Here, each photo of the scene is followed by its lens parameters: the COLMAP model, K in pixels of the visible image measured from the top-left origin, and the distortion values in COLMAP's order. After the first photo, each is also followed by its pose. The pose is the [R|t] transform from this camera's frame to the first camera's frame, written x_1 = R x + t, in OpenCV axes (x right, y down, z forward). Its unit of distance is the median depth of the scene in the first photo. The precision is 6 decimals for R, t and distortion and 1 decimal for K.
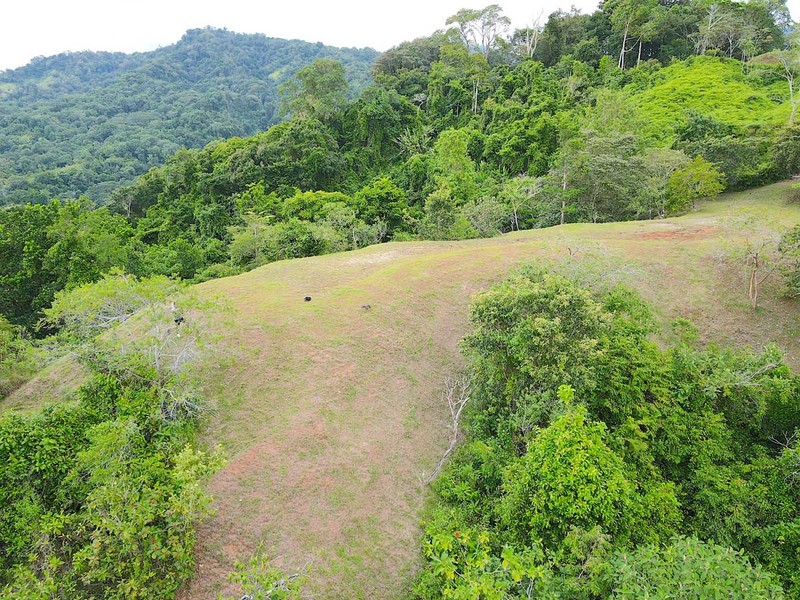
lens RADIAL K [[568.4, 0, 399.5], [0, 568.4, 305.1], [0, 0, 1]] dist [0.007574, -0.007134]
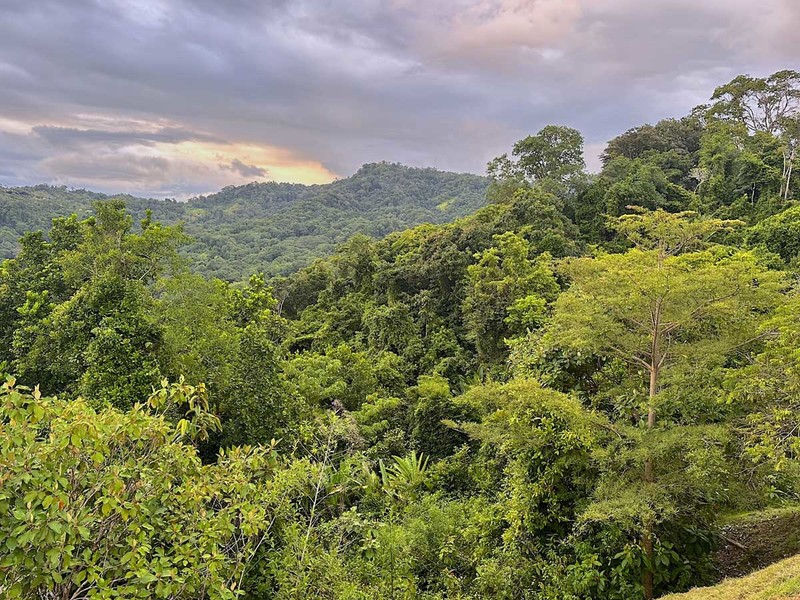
lens RADIAL K [[621.5, 0, 402.5], [0, 621.5, 298.5], [0, 0, 1]] dist [0.092194, -0.001932]
pose [[0.965817, 0.054099, -0.253517, -0.102681], [-0.113164, 0.967862, -0.224581, -0.012102], [0.233220, 0.245593, 0.940900, 0.238723]]
